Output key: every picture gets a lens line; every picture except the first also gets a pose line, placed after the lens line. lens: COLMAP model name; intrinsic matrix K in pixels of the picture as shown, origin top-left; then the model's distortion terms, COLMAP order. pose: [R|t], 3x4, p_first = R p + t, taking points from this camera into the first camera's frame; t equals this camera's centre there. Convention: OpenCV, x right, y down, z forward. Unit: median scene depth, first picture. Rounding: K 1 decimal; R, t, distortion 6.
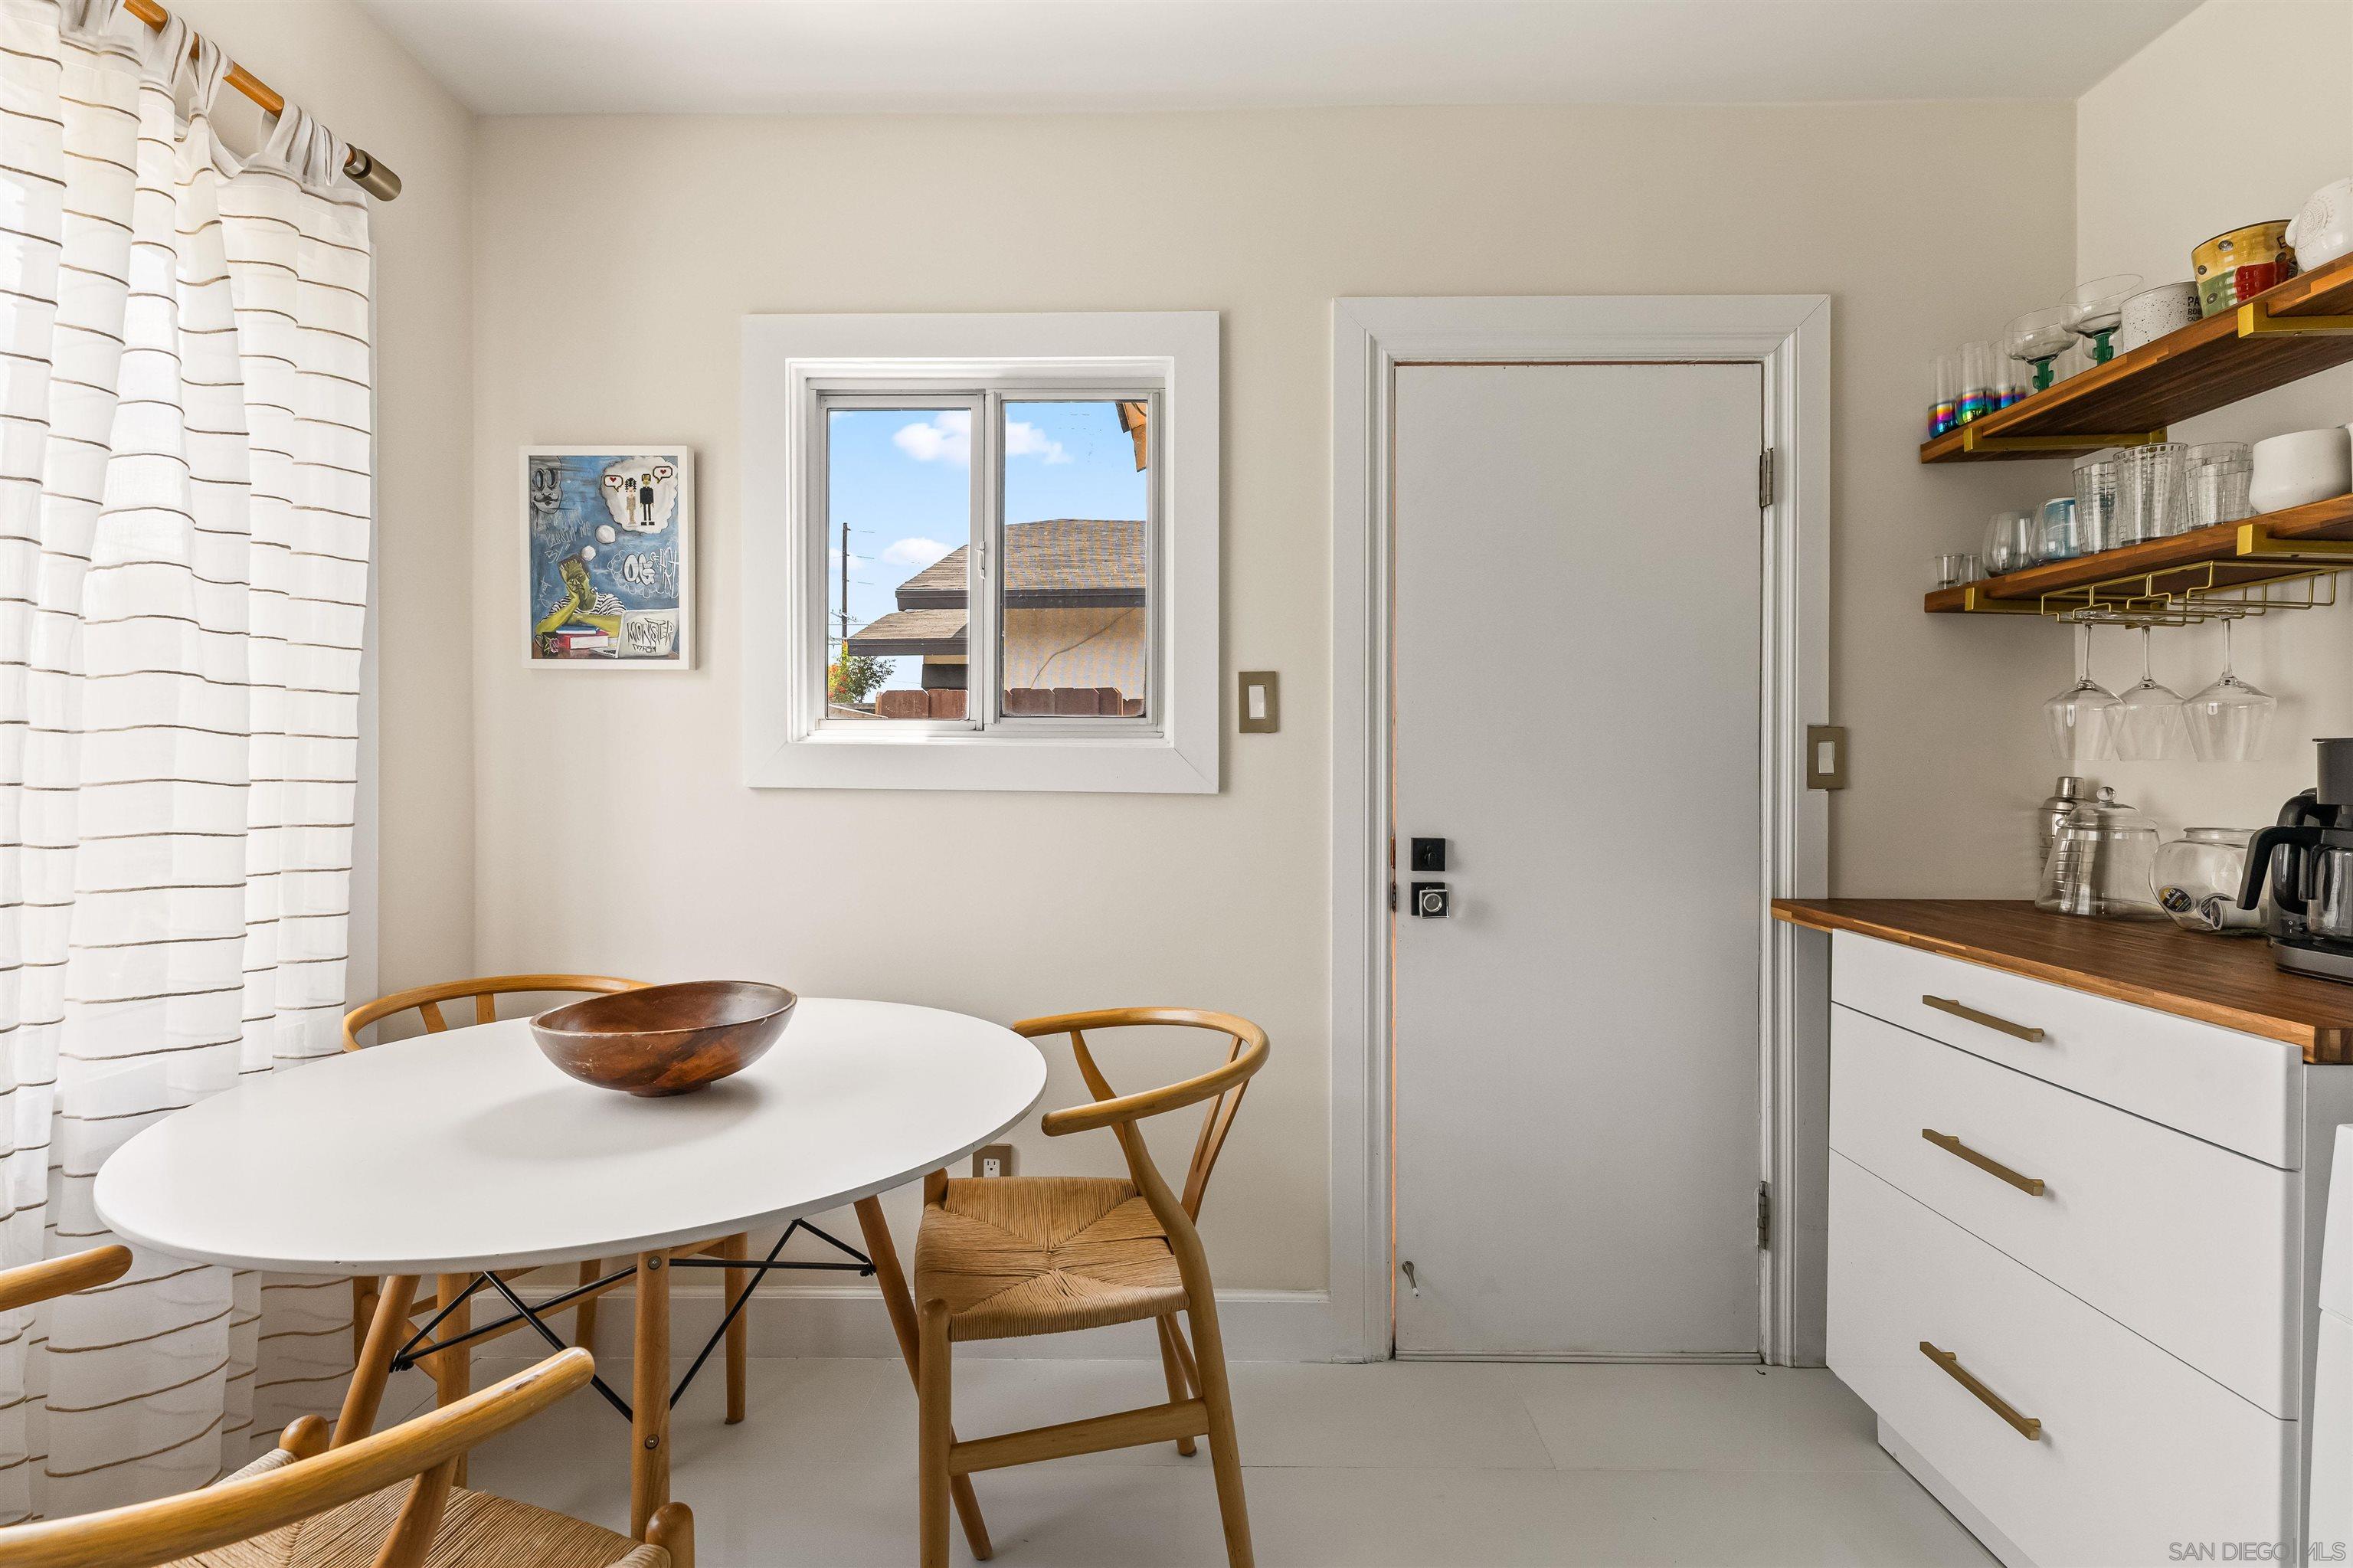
lens RADIAL K [[1093.4, 0, 1176.5], [0, 1093.4, 784.0], [0, 0, 1]] dist [-0.001819, 0.000047]
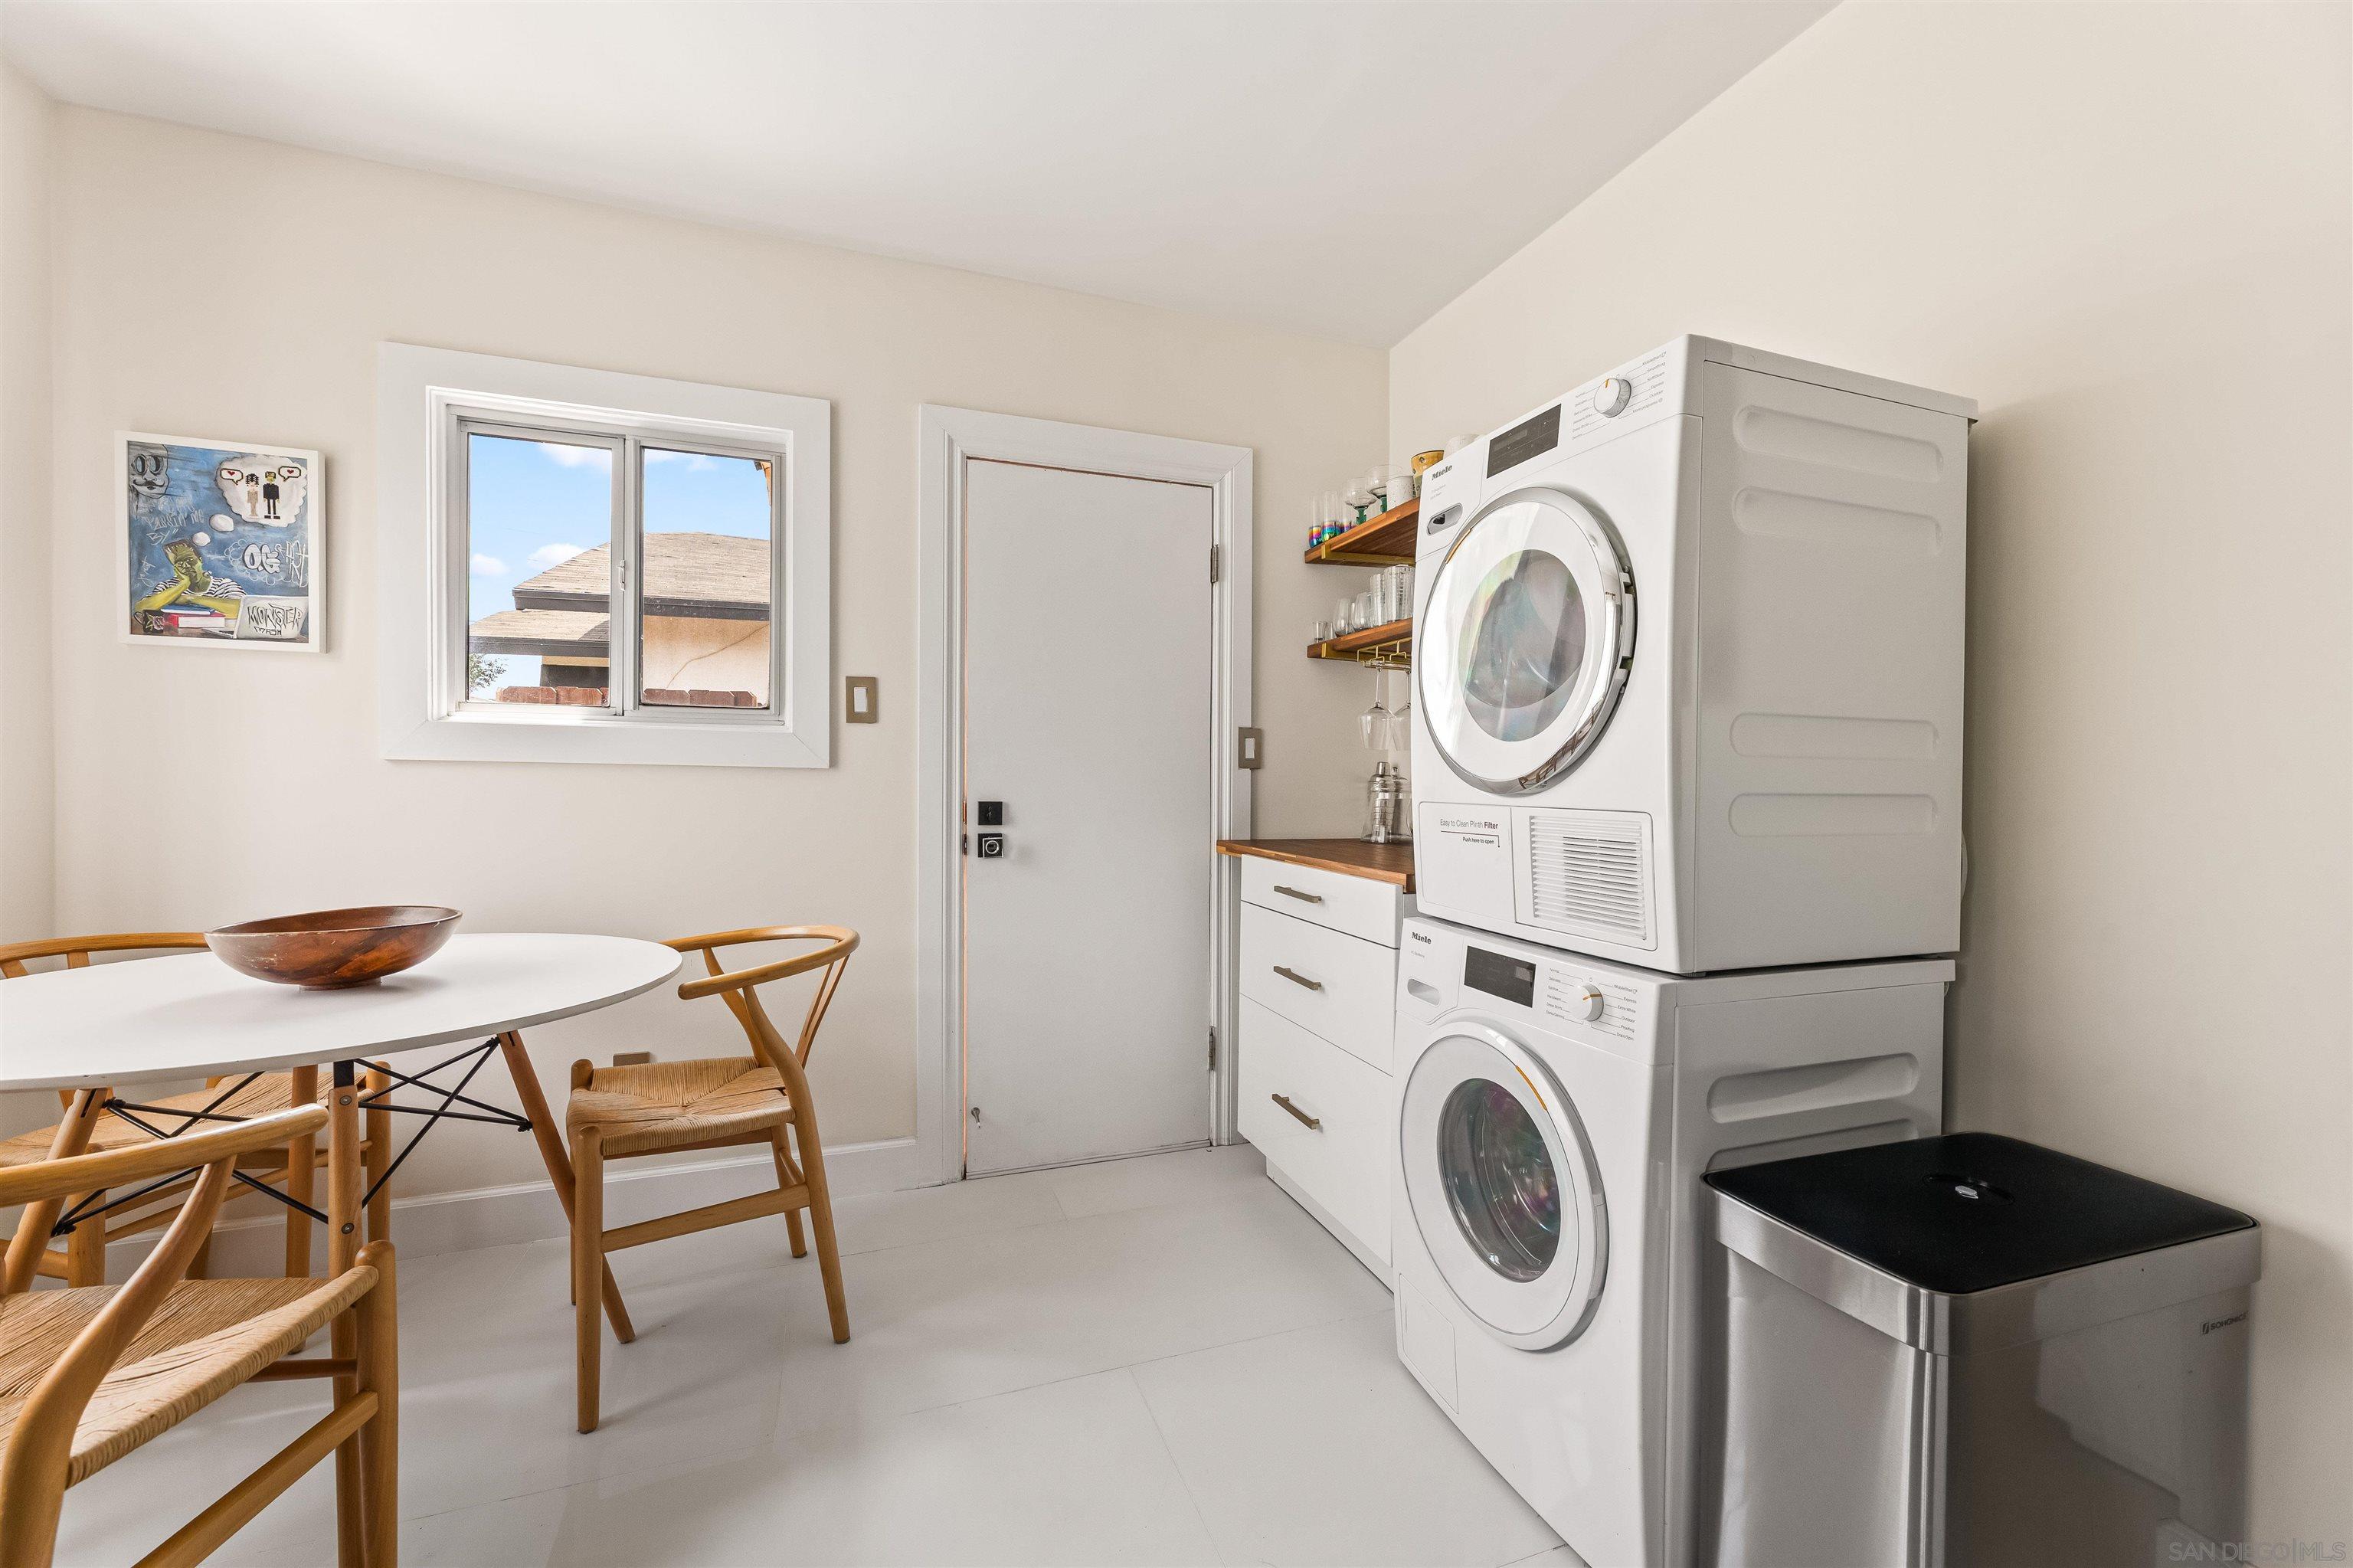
lens RADIAL K [[948.0, 0, 1186.3], [0, 948.0, 787.9], [0, 0, 1]] dist [0.000093, 0.000132]
pose [[0.931973, 0.000806, 0.362526, 0.025465], [-0.000870, 1.000000, 0.000011, 0.032099], [-0.362526, -0.000325, 0.931973, -0.217445]]
